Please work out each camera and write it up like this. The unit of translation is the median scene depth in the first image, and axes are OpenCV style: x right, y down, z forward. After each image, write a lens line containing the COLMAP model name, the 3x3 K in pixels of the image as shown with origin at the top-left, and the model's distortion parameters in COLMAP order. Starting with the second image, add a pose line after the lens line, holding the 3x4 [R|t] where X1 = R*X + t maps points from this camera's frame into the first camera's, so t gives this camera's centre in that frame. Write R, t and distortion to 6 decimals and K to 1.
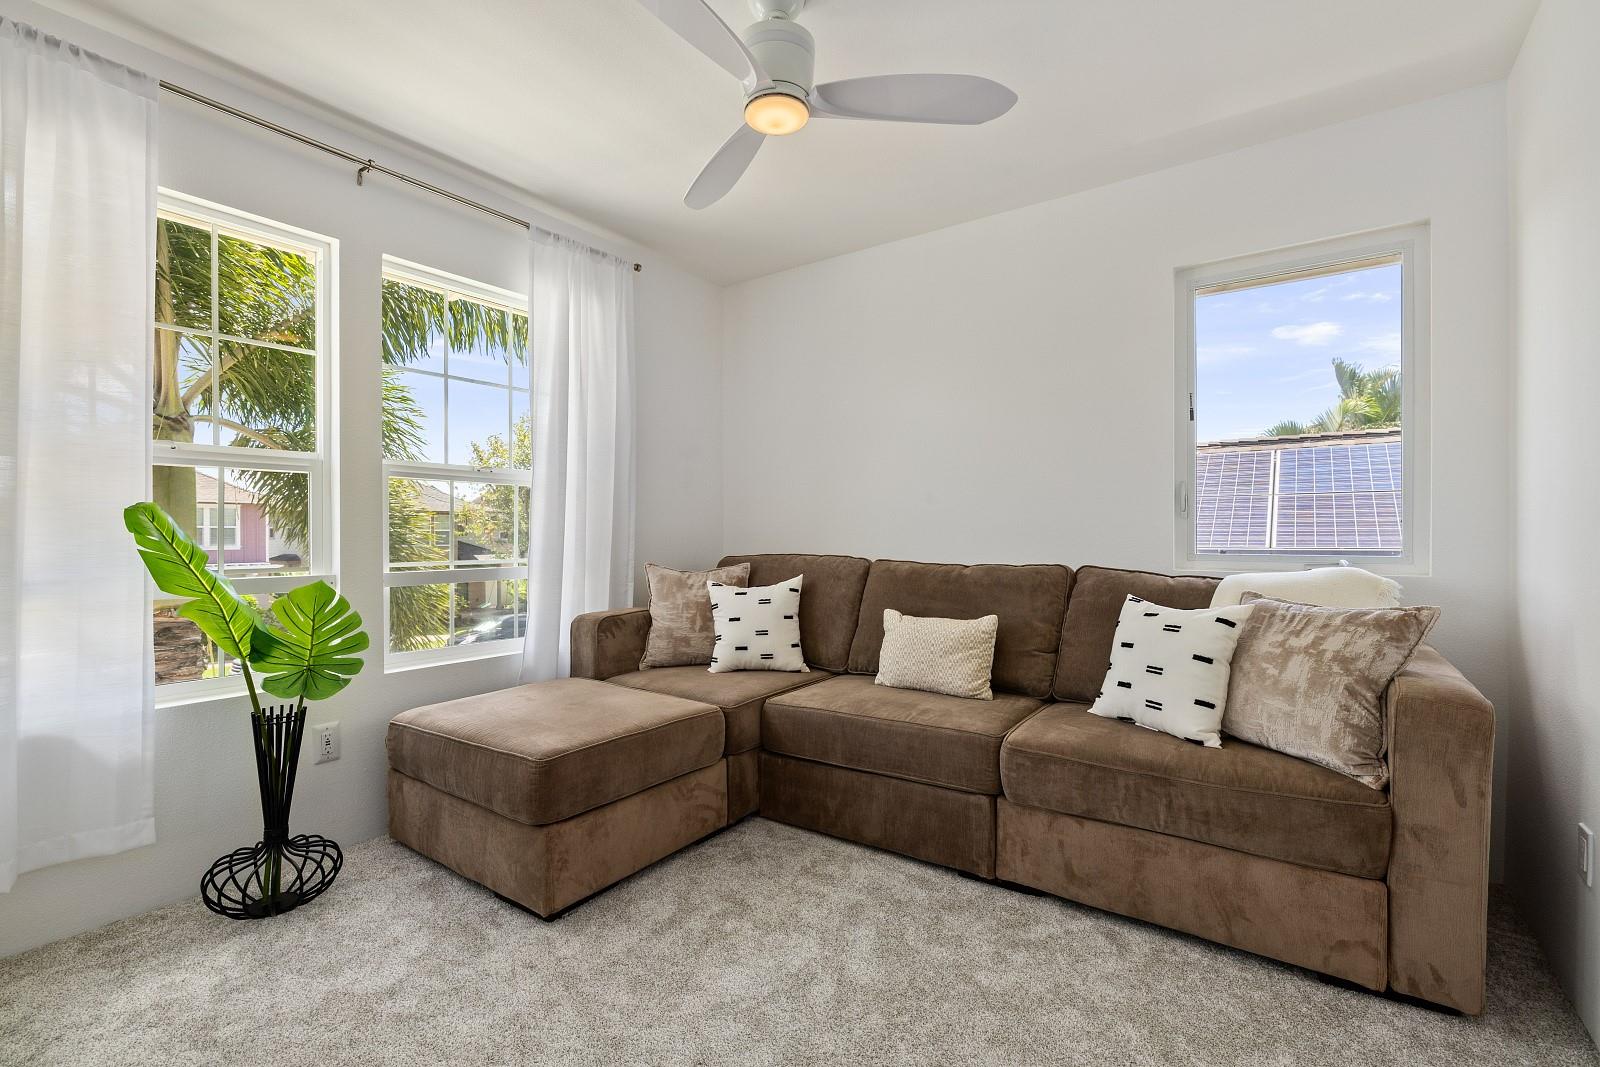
lens RADIAL K [[715.0, 0, 800.4], [0, 715.0, 537.5], [0, 0, 1]] dist [-0.008896, 0.002494]
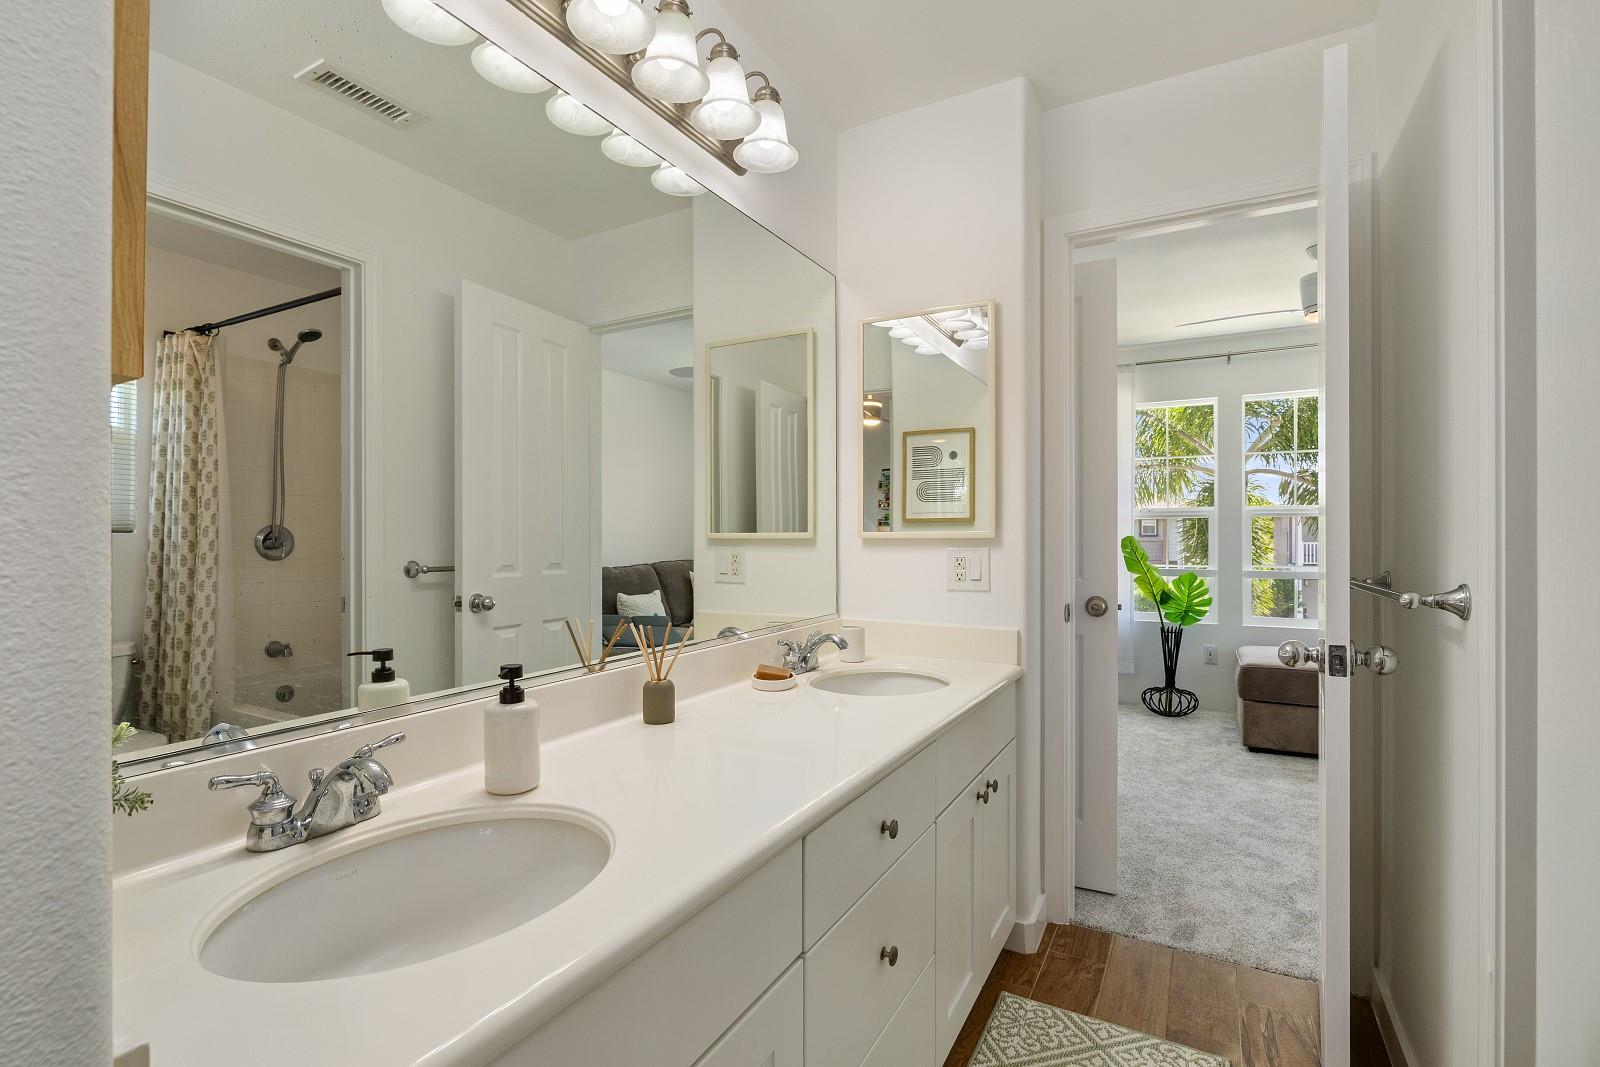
lens RADIAL K [[748.9, 0, 799.6], [0, 748.9, 535.5], [0, 0, 1]] dist [0.000249, 0.000161]
pose [[0.120872, -0.002750, -0.992664, 1.455825], [-0.005415, 0.999979, -0.003430, -0.033254], [0.992653, 0.005790, 0.120854, -0.445078]]
